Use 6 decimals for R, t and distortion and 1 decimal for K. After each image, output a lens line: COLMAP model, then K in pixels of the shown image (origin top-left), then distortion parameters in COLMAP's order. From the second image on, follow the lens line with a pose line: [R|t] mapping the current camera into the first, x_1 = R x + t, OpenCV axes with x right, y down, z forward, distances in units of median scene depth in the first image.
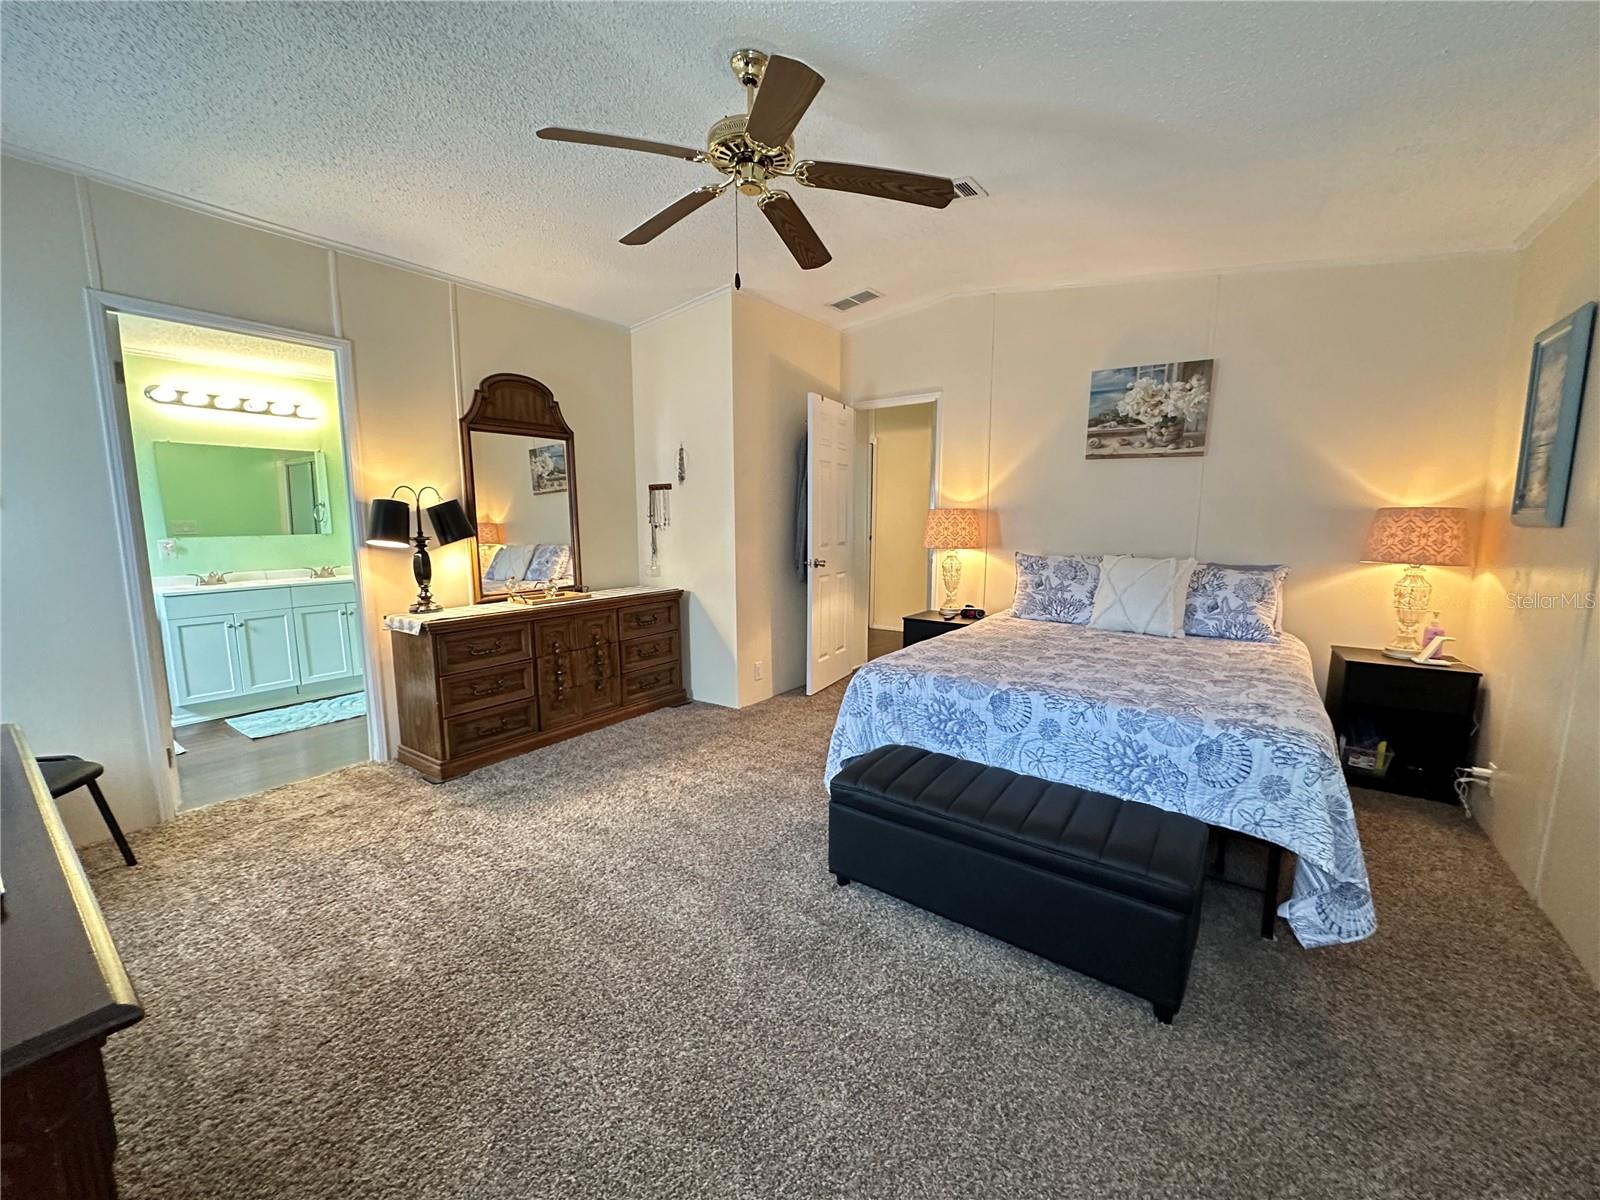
lens RADIAL K [[637.3, 0, 797.2], [0, 637.3, 603.6], [0, 0, 1]] dist [-0.004272, 0.000700]
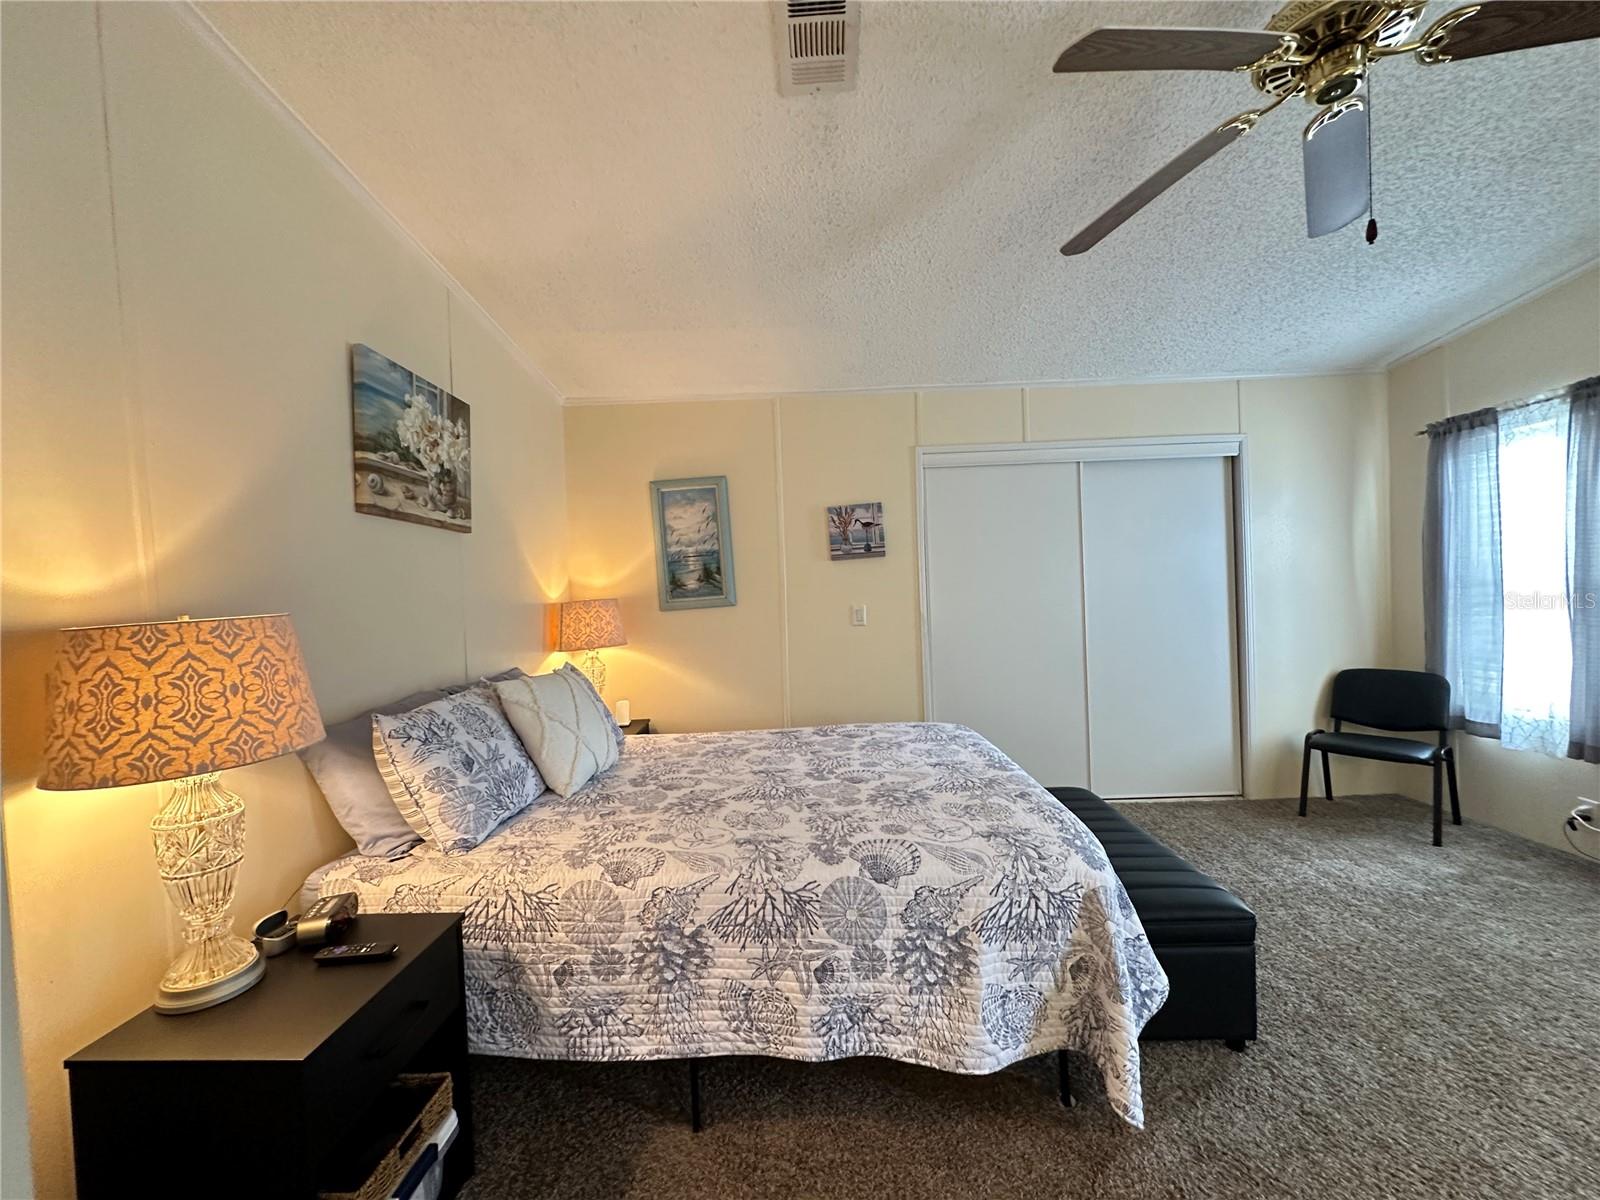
lens RADIAL K [[637.3, 0, 797.4], [0, 637.3, 602.3], [0, 0, 1]] dist [-0.004272, 0.000700]
pose [[-0.575352, 0.006407, 0.817881, -0.177710], [0.154083, 0.982914, 0.100692, -0.182201], [-0.803261, 0.183955, -0.566508, 1.204376]]
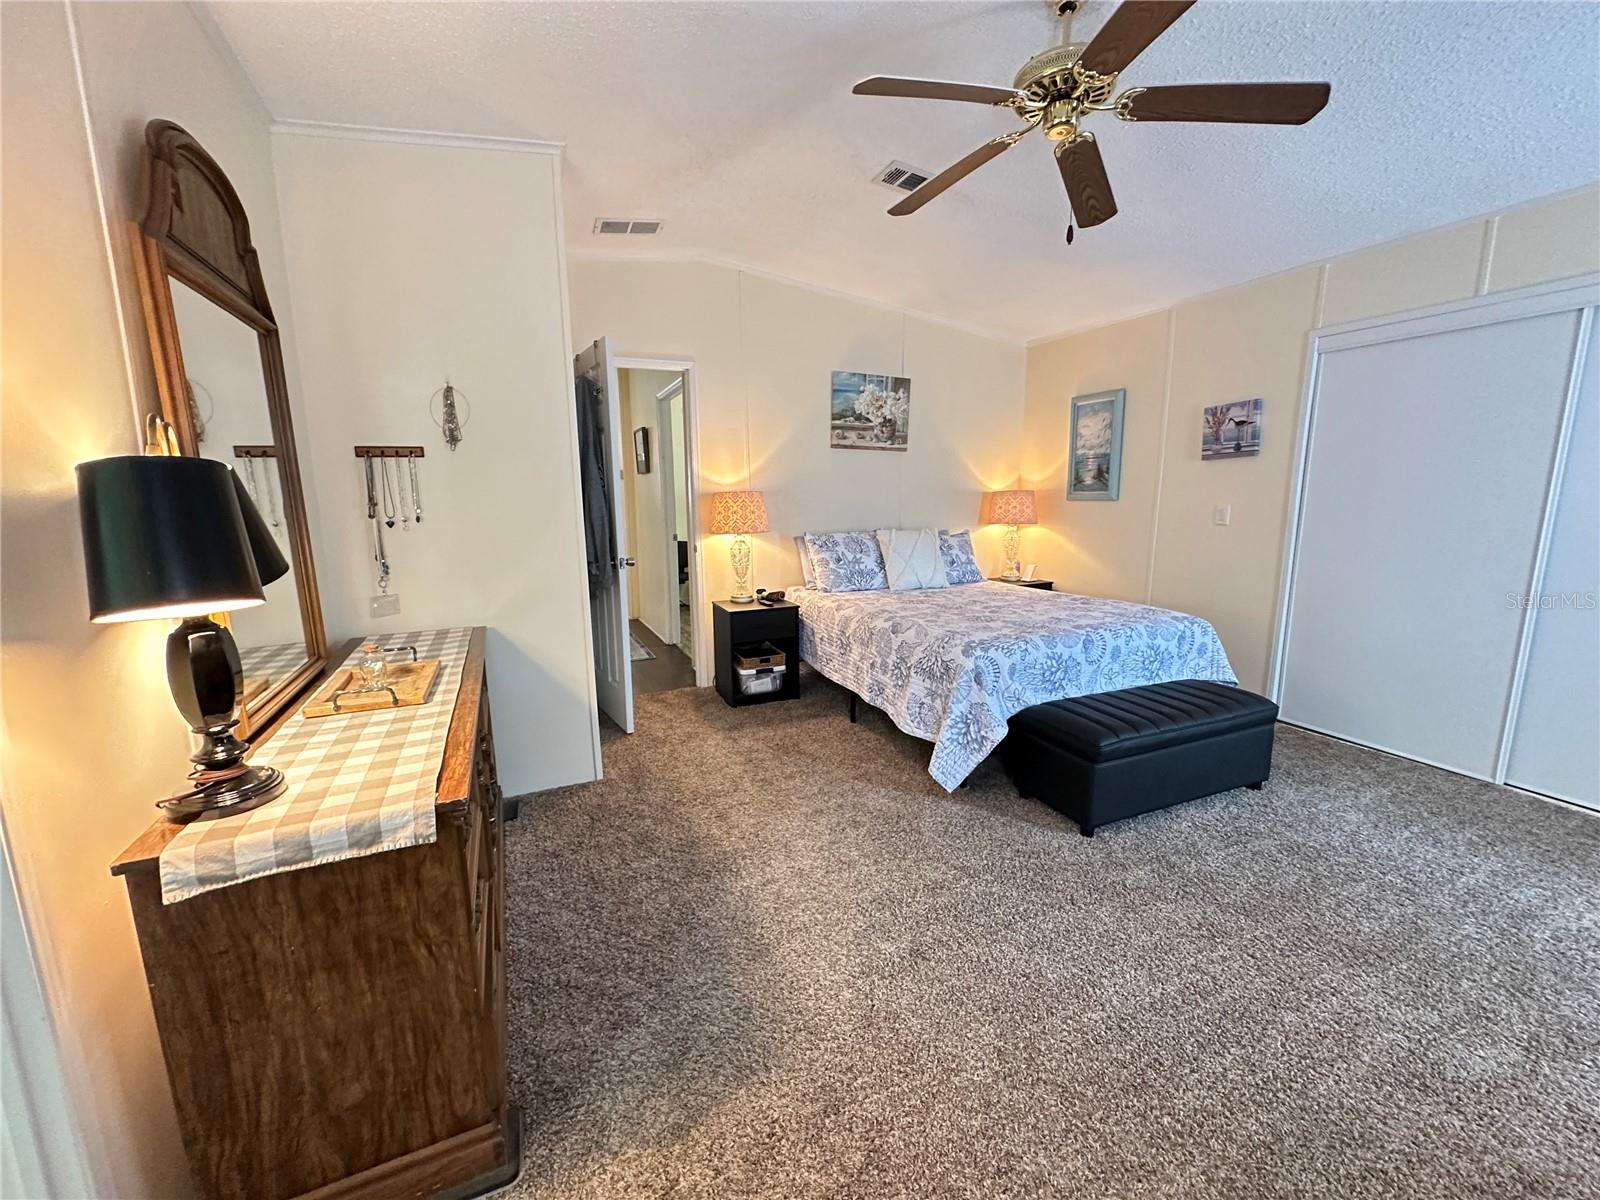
lens RADIAL K [[637.3, 0, 798.4], [0, 637.3, 603.5], [0, 0, 1]] dist [-0.004272, 0.000700]
pose [[0.498951, -0.150278, 0.853501, -0.705487], [0.127707, 0.986849, 0.099100, -0.084484], [-0.857169, 0.059552, 0.511581, 0.568576]]
